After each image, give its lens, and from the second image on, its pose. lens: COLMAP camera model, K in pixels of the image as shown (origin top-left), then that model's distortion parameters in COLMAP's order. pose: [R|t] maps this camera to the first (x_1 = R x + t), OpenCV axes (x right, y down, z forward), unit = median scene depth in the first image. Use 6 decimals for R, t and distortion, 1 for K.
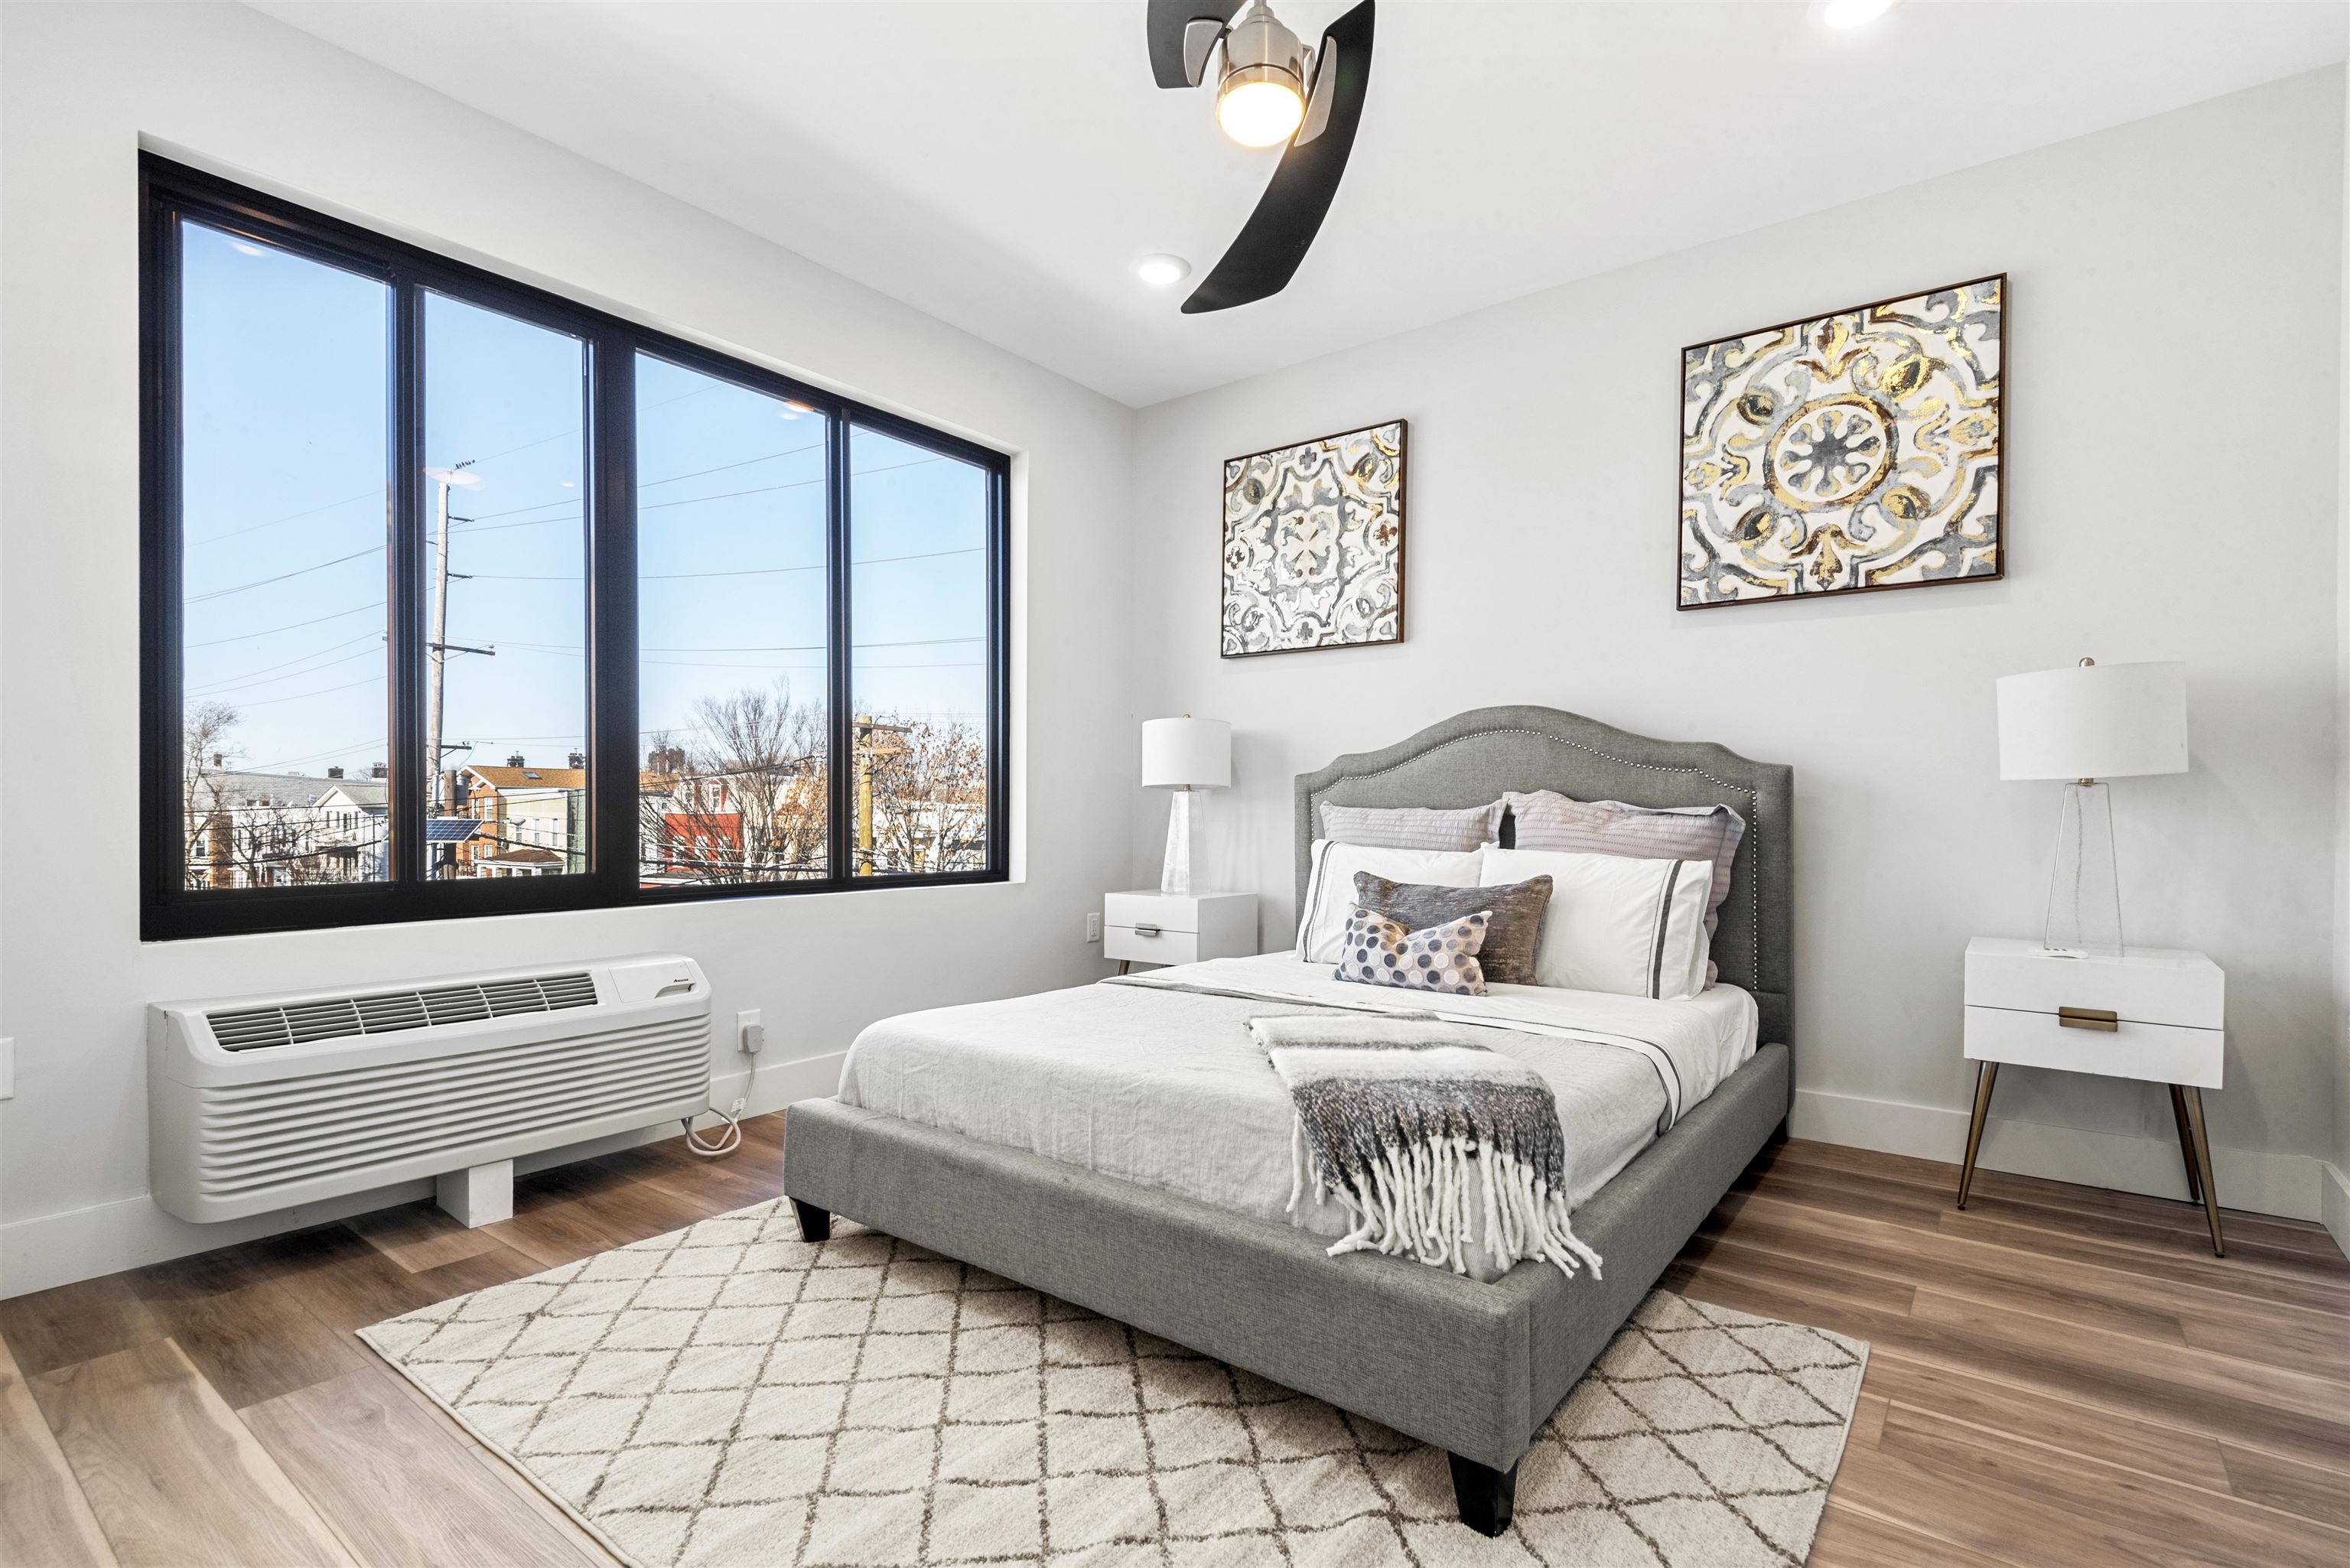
lens RADIAL K [[1086.7, 0, 1201.2], [0, 1086.7, 830.5], [0, 0, 1]] dist [0.032822, -0.040037]
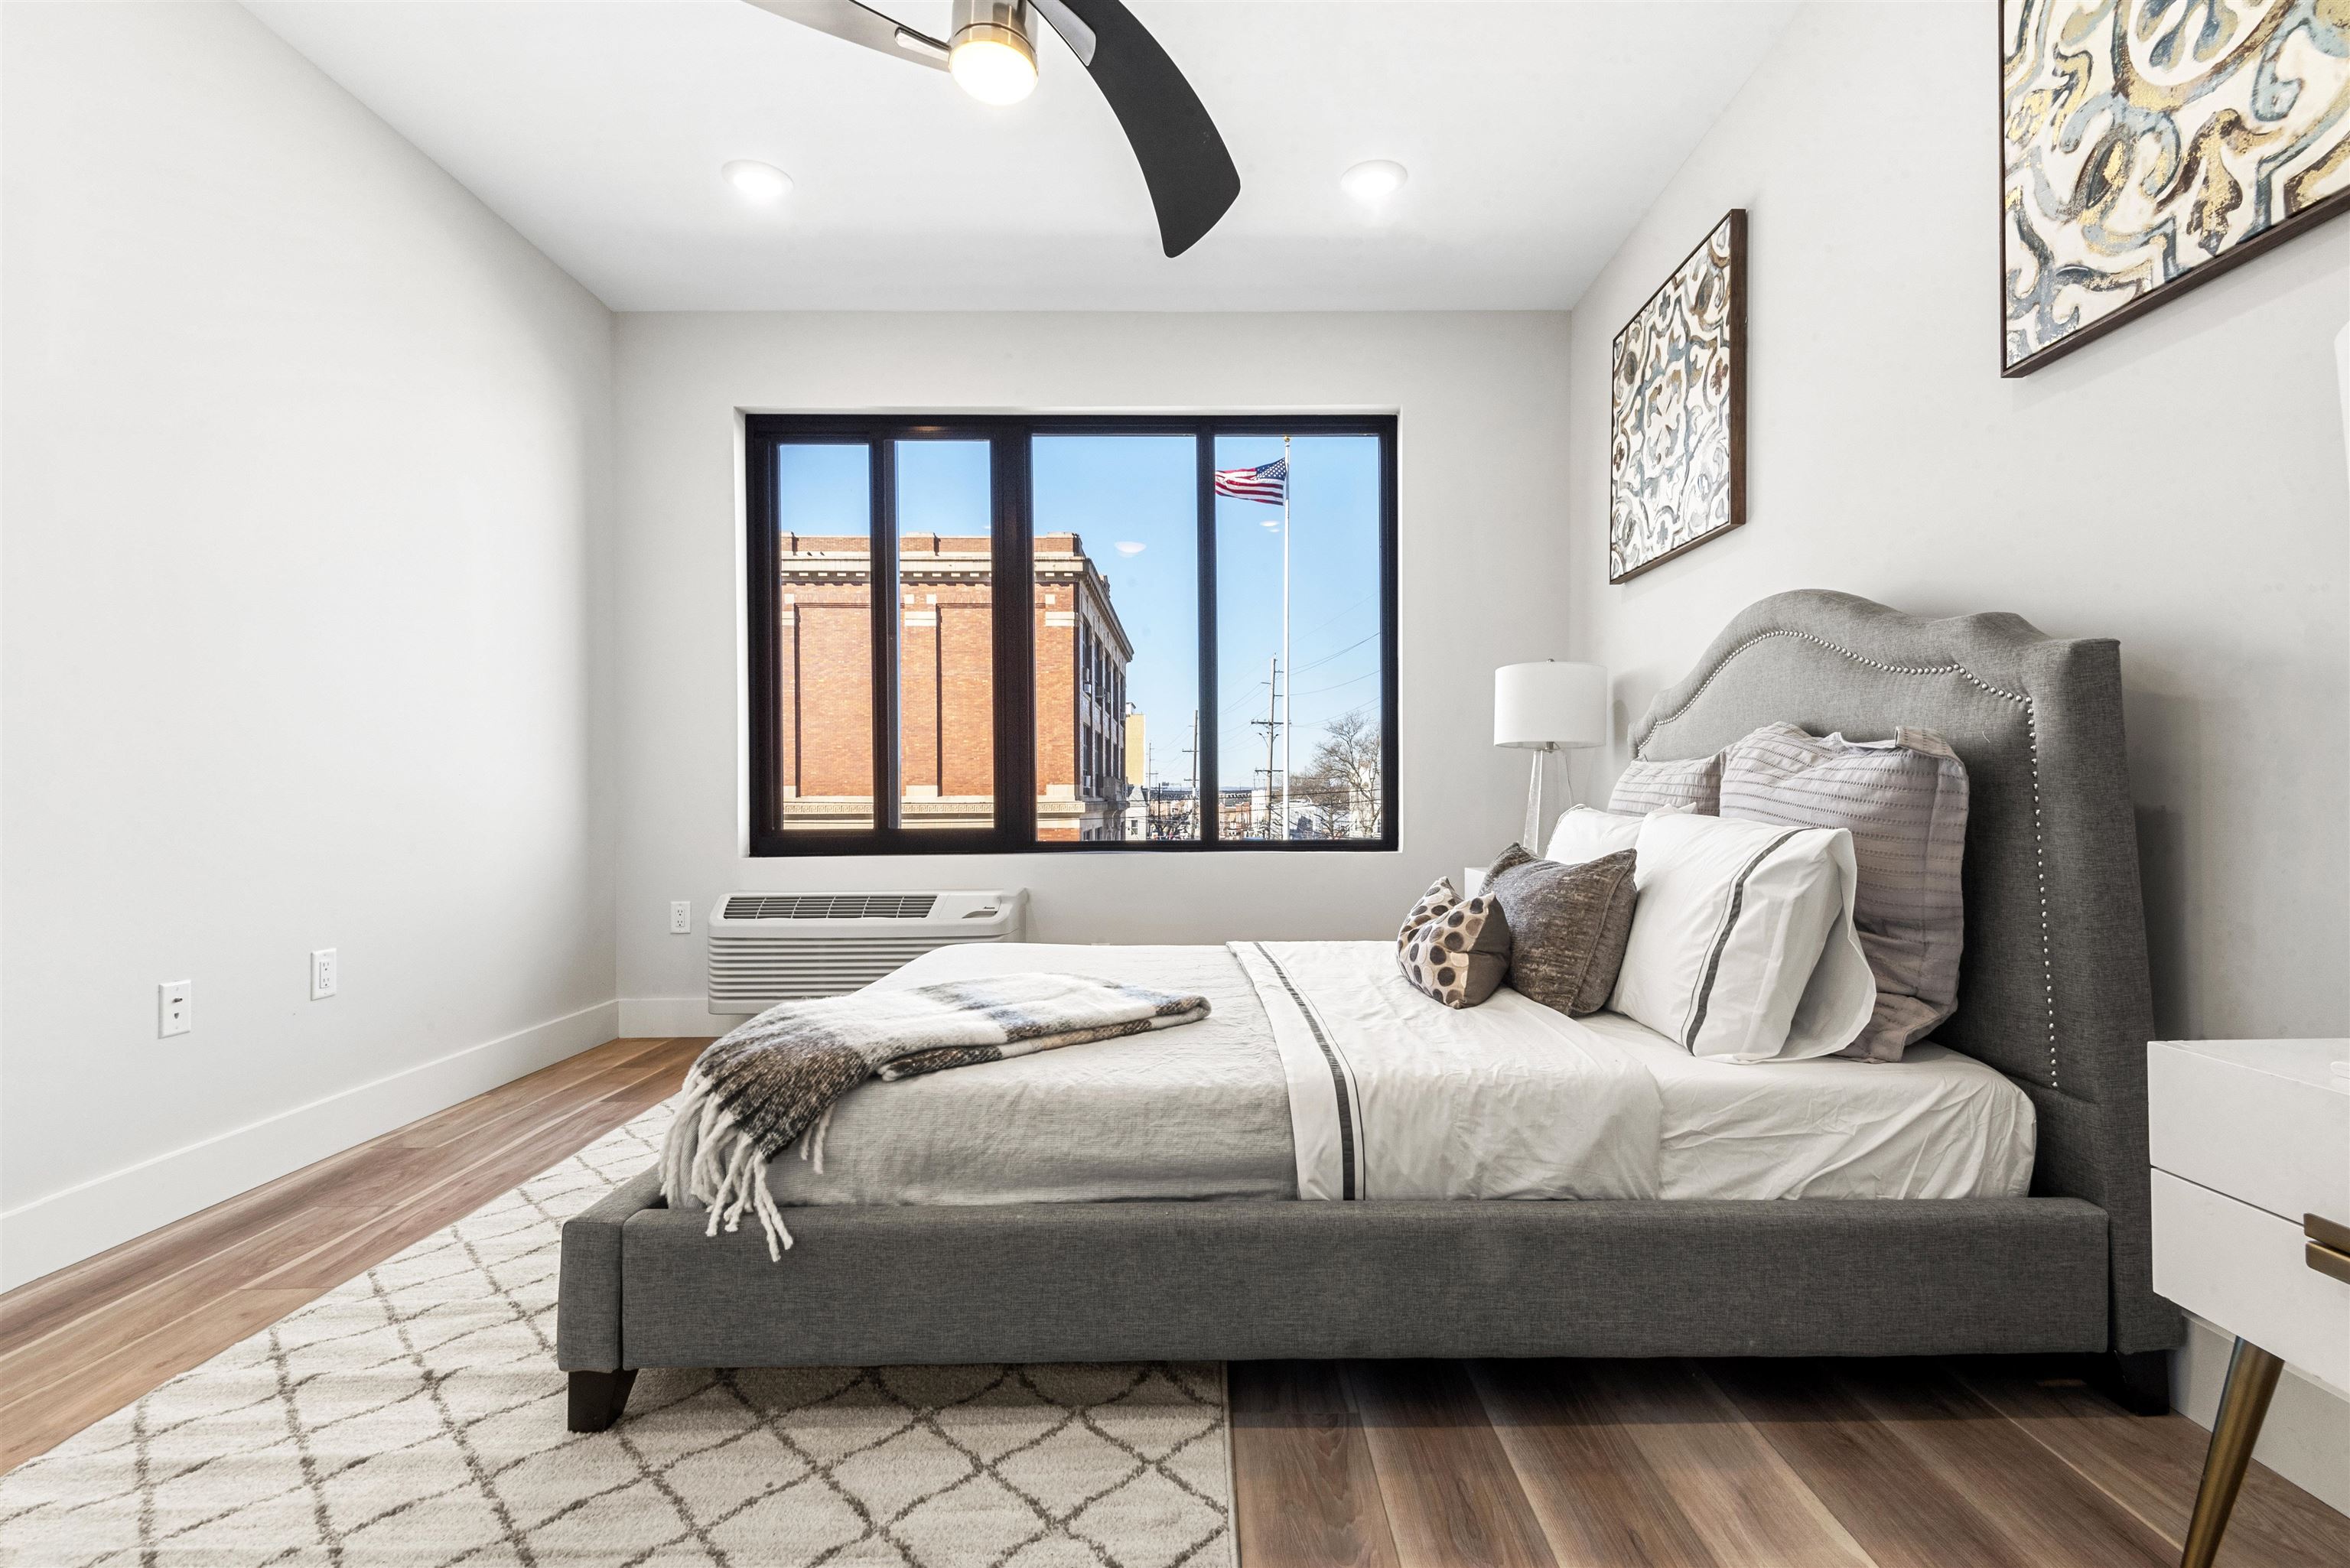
lens RADIAL K [[1099.8, 0, 1207.4], [0, 1099.8, 790.9], [0, 0, 1]] dist [0.033293, -0.017664]
pose [[0.604248, -0.013321, -0.796685, 0.668822], [-0.006404, 0.999747, -0.021574, 0.020835], [0.796770, 0.018138, 0.604010, 0.364817]]
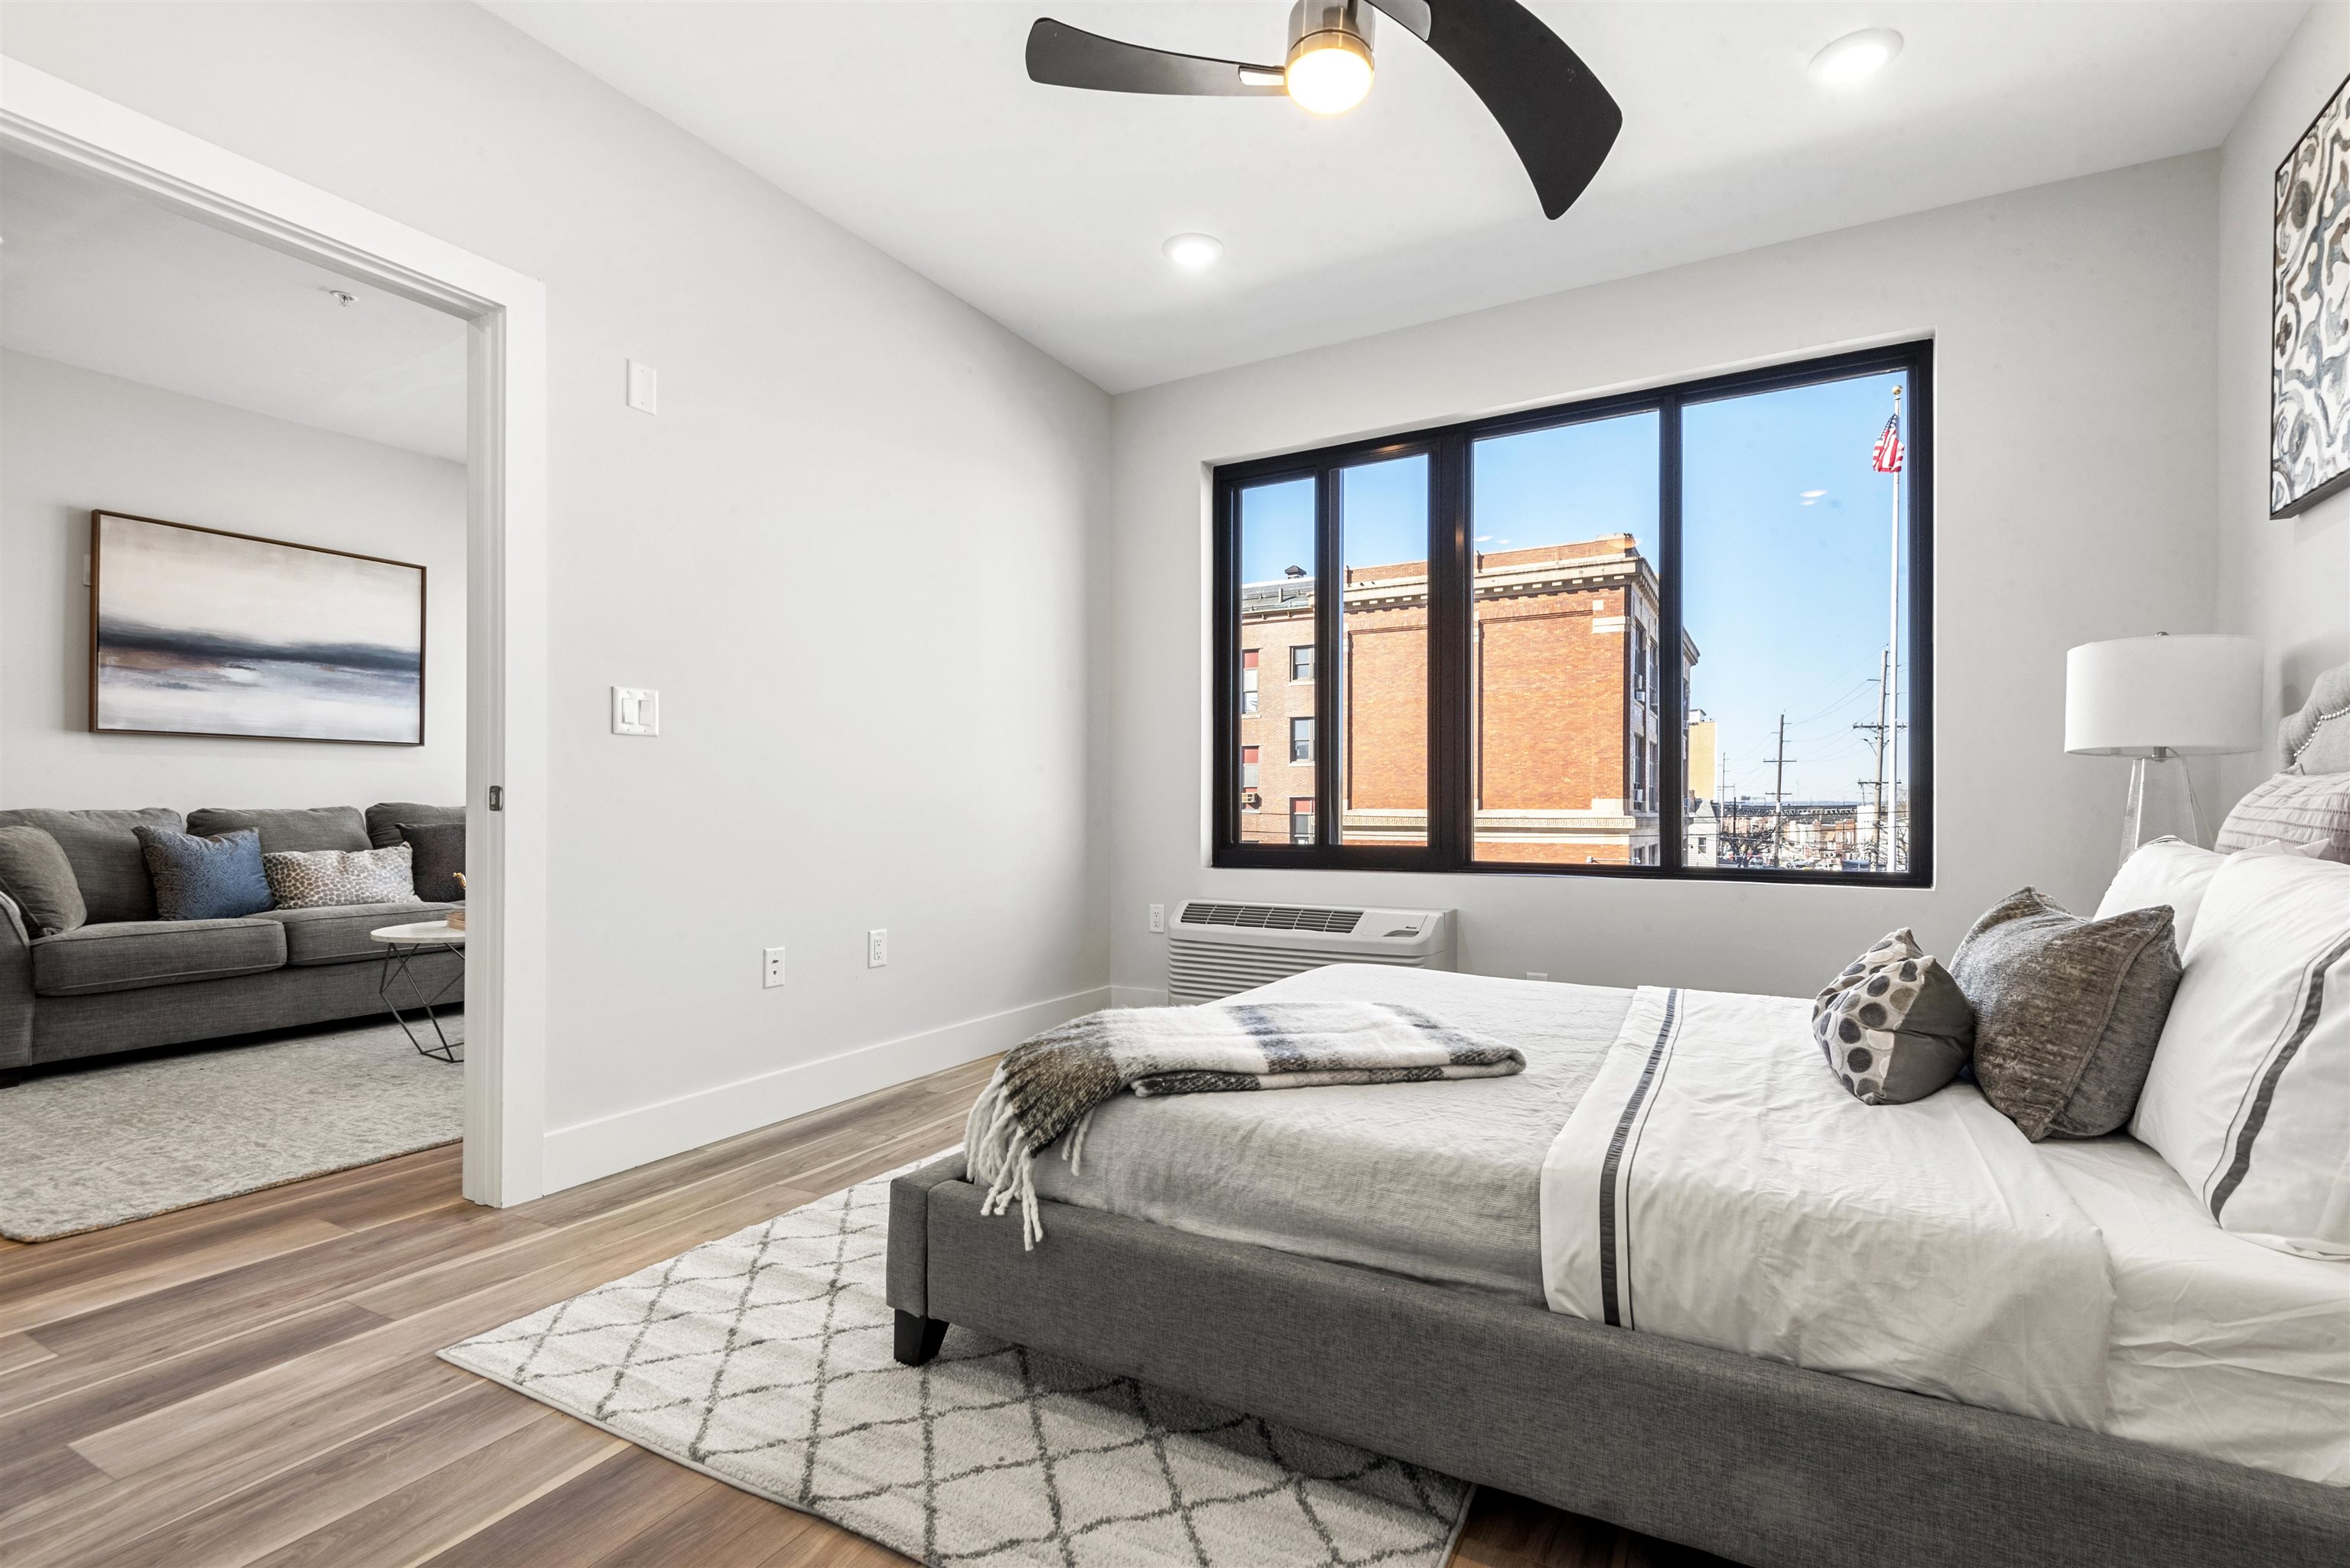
lens RADIAL K [[1074.0, 0, 1195.8], [0, 1074.0, 803.1], [0, 0, 1]] dist [0.040948, -0.023894]
pose [[0.135398, -0.012540, -0.990712, 0.684380], [-0.020377, 0.999673, -0.015438, 0.012443], [0.990582, 0.022278, 0.135099, 0.511370]]
